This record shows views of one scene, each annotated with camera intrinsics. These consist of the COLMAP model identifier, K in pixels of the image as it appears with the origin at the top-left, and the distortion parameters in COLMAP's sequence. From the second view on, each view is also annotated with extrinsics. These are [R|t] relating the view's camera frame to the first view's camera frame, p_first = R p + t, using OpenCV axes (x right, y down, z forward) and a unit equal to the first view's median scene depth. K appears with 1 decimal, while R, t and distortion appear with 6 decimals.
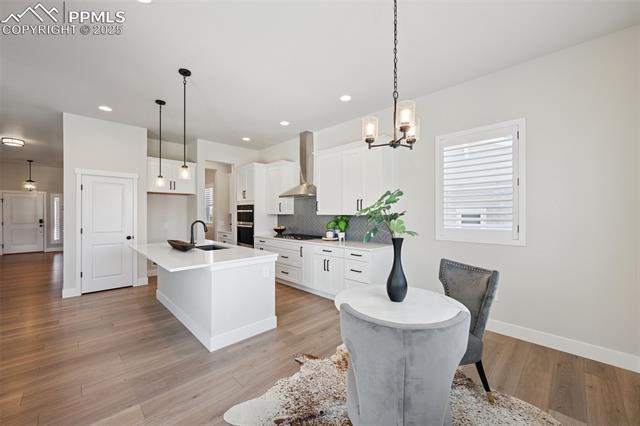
lens RADIAL K [[256.0, 0, 320.0], [0, 256.0, 213.0], [0, 0, 1]] dist [0.000239, -0.000068]
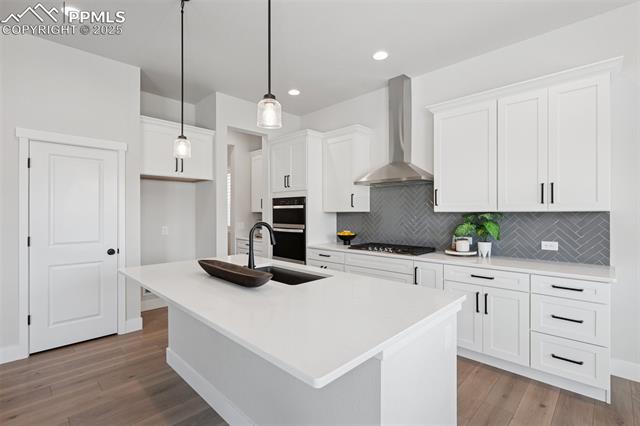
lens RADIAL K [[299.3, 0, 320.0], [0, 299.3, 213.0], [0, 0, 1]] dist [-0.002887, -0.000568]
pose [[0.999816, -0.001765, 0.019121, -0.263014], [0.001720, 0.999996, 0.002370, 0.006731], [-0.019125, -0.002336, 0.999814, 0.288136]]
